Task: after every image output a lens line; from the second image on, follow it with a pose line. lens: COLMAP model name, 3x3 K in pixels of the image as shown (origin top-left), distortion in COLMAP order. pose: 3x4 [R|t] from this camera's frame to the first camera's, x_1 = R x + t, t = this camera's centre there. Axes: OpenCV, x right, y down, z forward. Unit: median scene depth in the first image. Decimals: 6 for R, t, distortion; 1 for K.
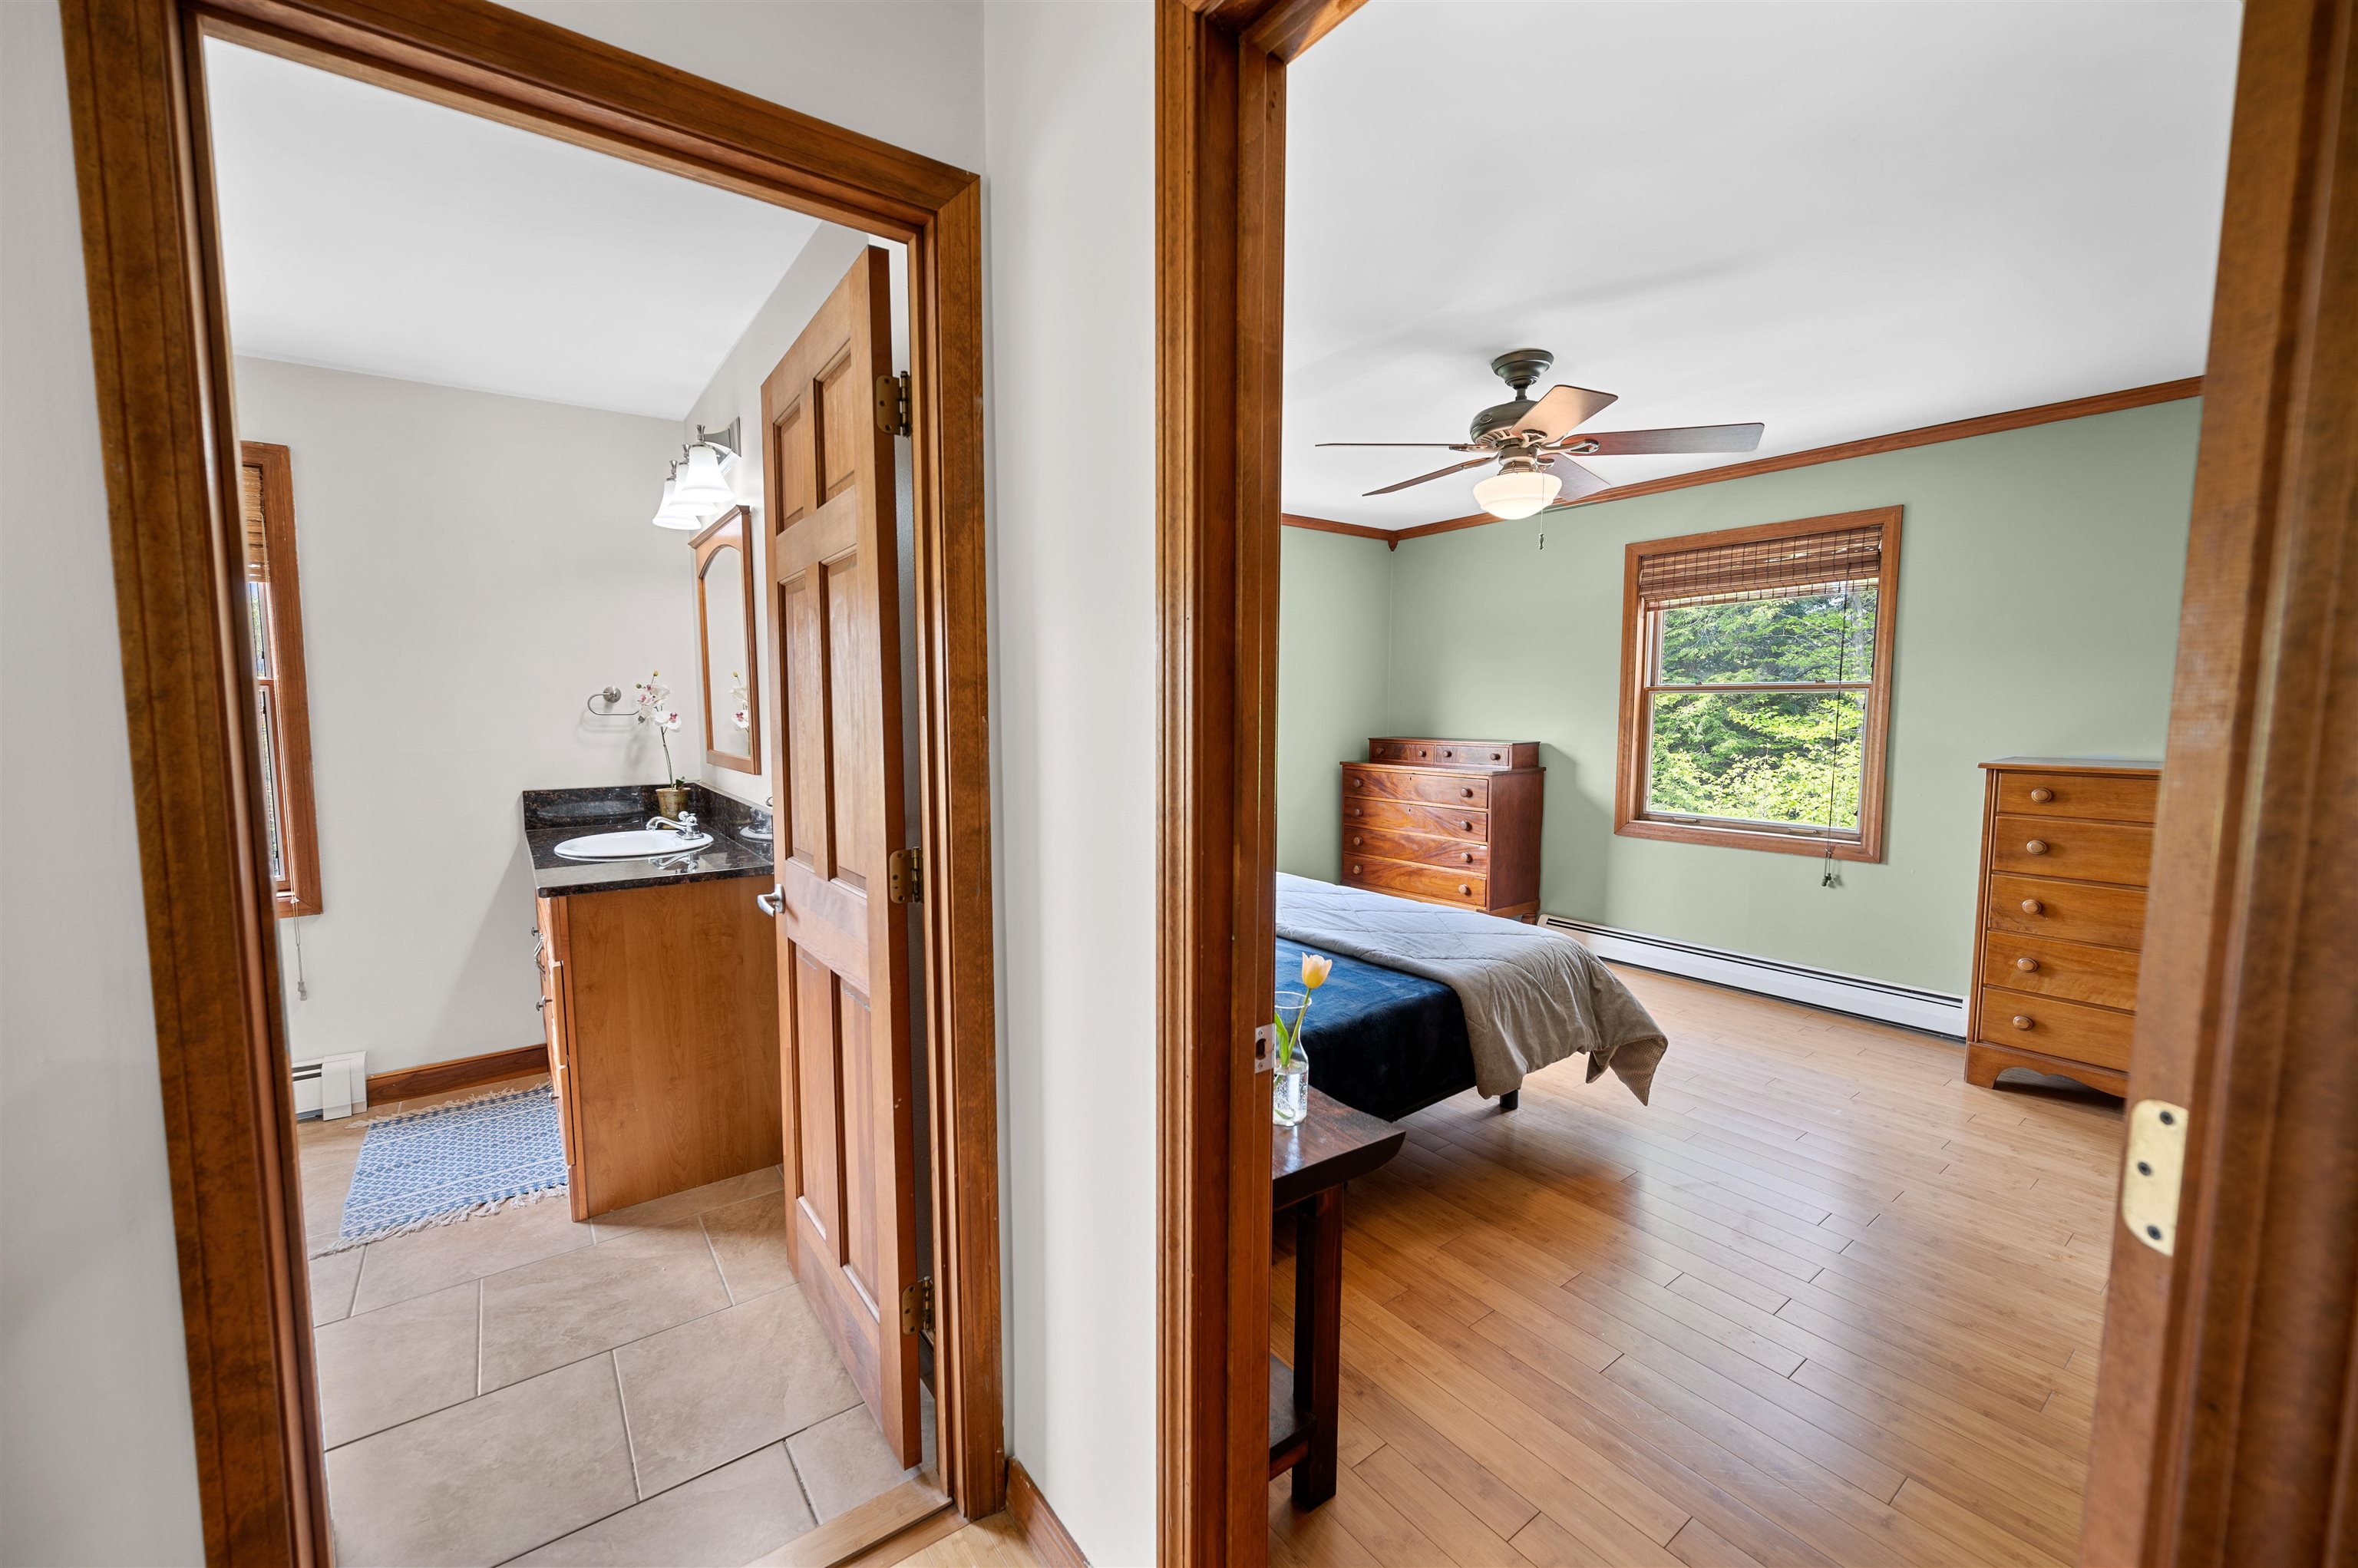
lens RADIAL K [[935.5, 0, 1182.4], [0, 935.5, 769.3], [0, 0, 1]] dist [-0.000304, 0.000004]
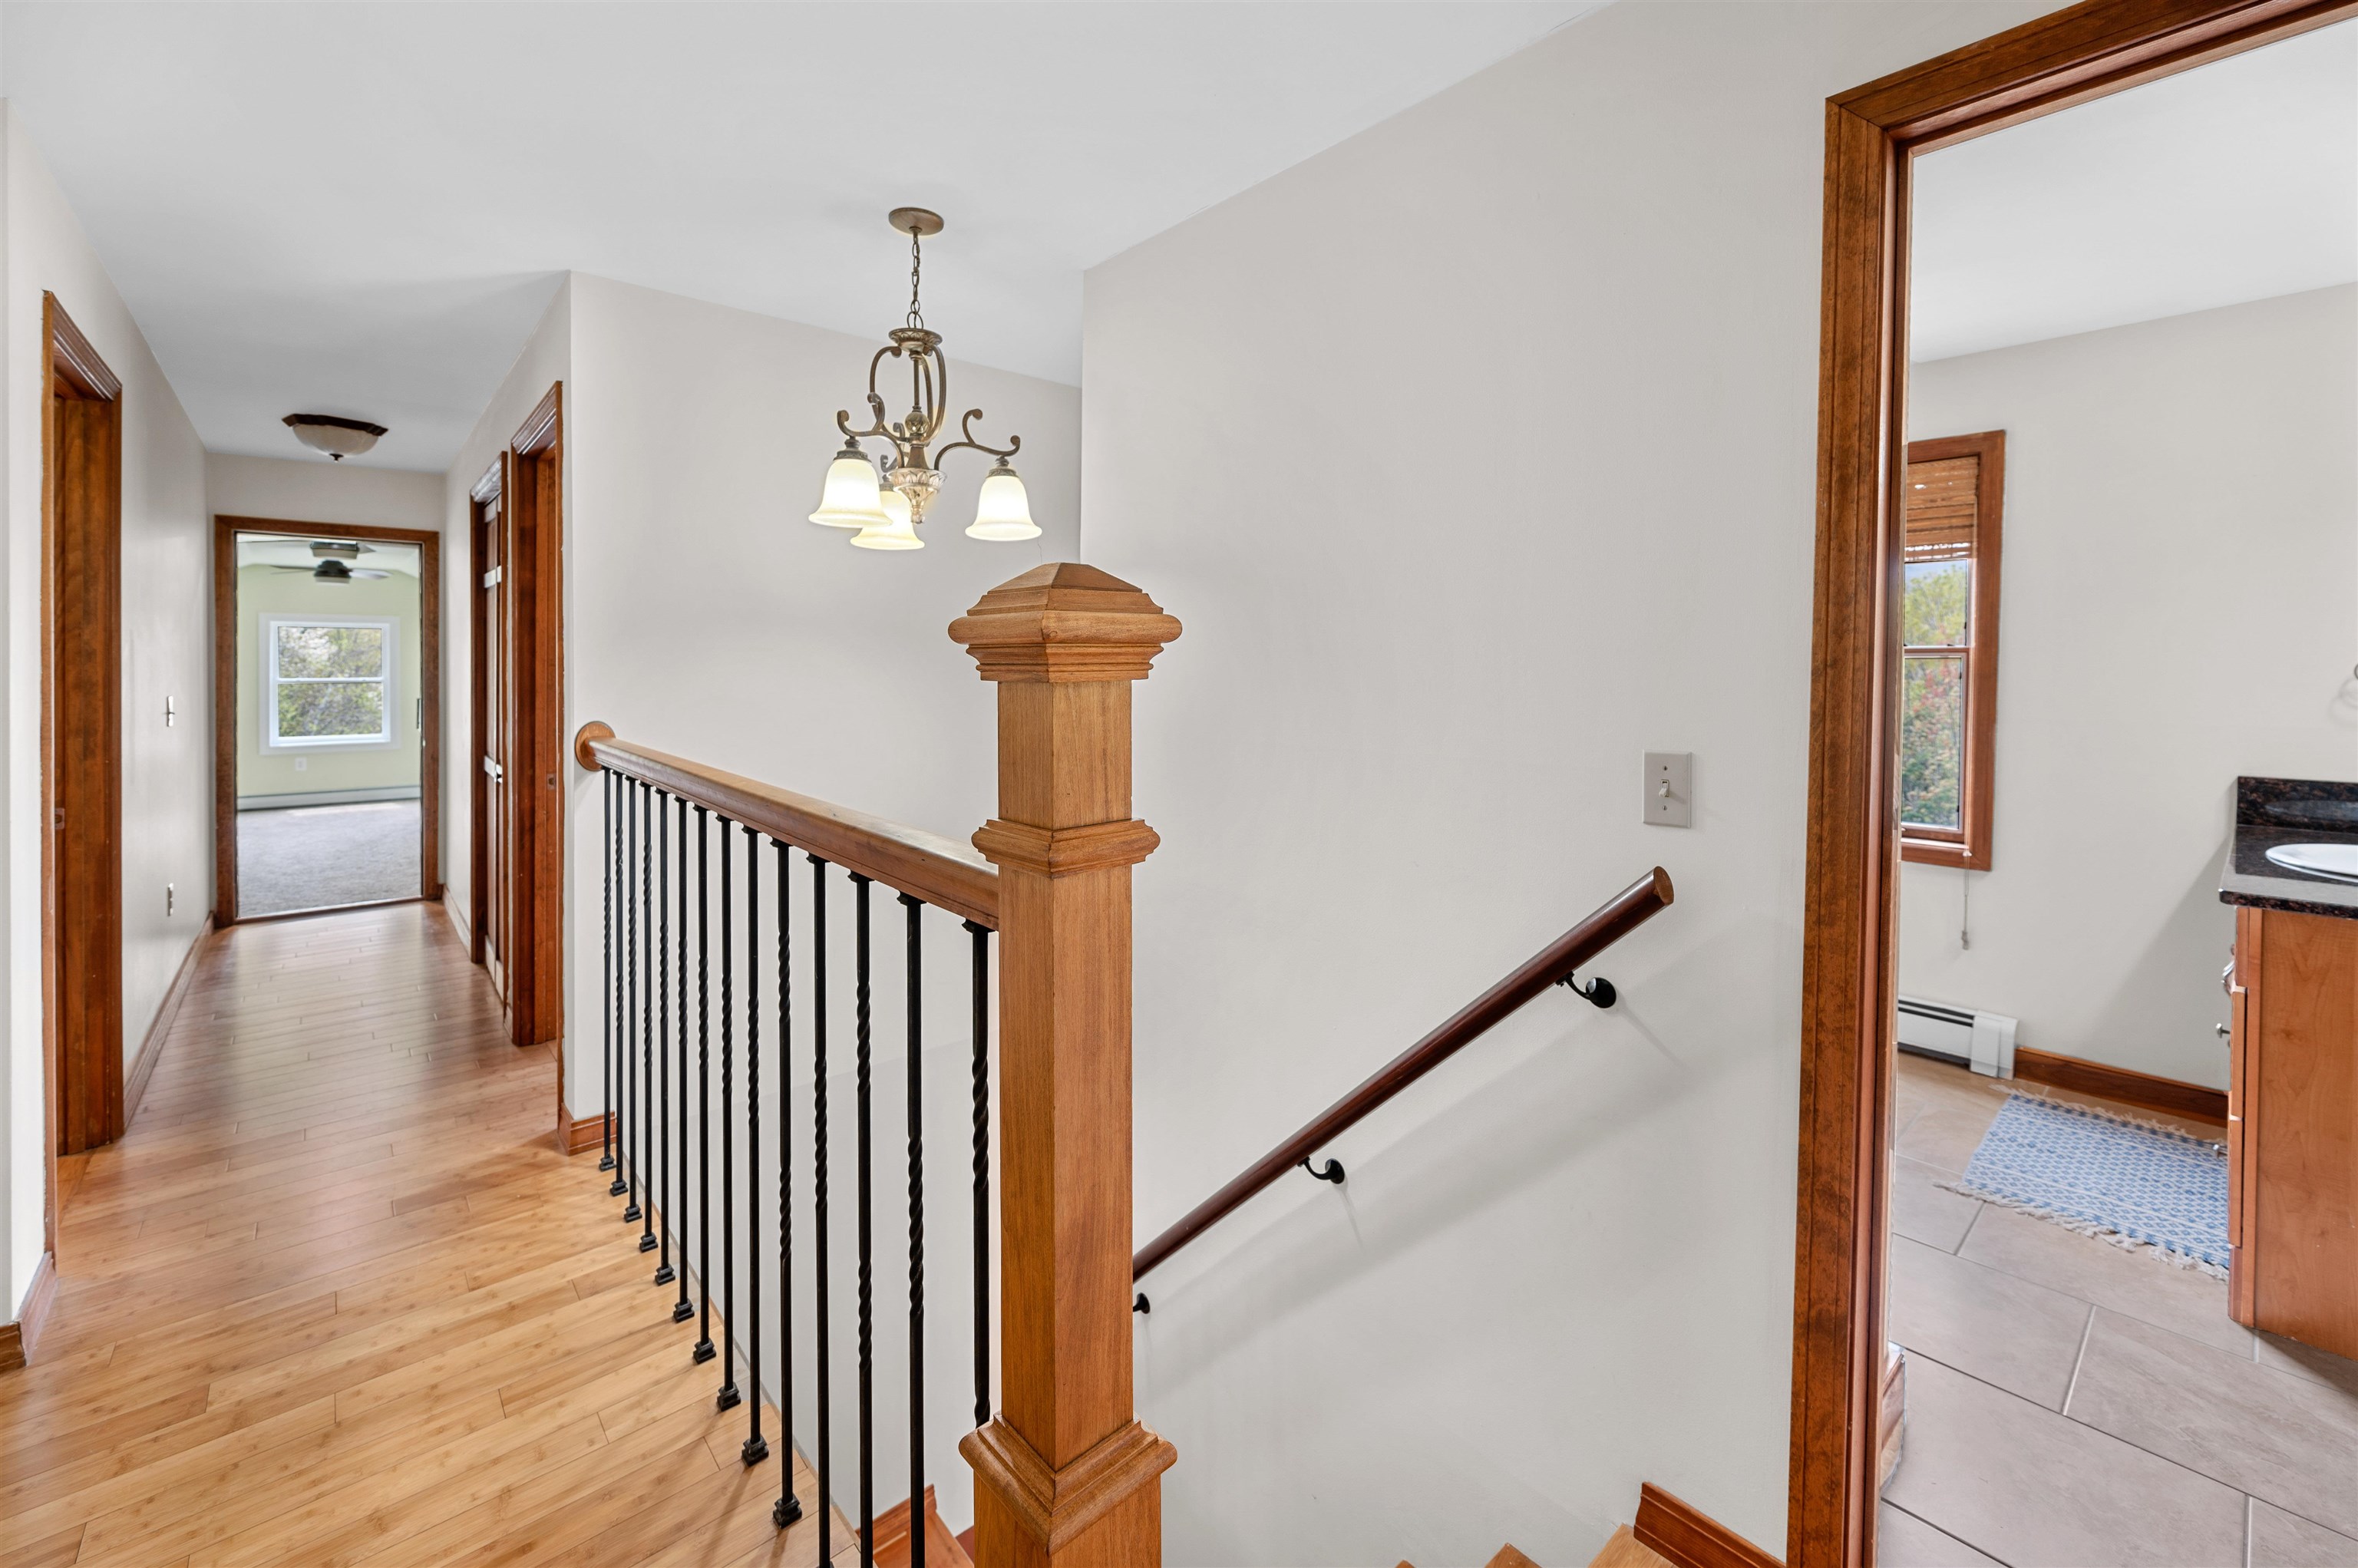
lens RADIAL K [[935.5, 0, 1182.4], [0, 935.5, 769.3], [0, 0, 1]] dist [-0.000304, 0.000004]
pose [[0.094677, 0.108447, -0.989584, 0.103918], [-0.072085, 0.992186, 0.101835, 0.001638], [0.992895, 0.061692, 0.101754, -0.041808]]
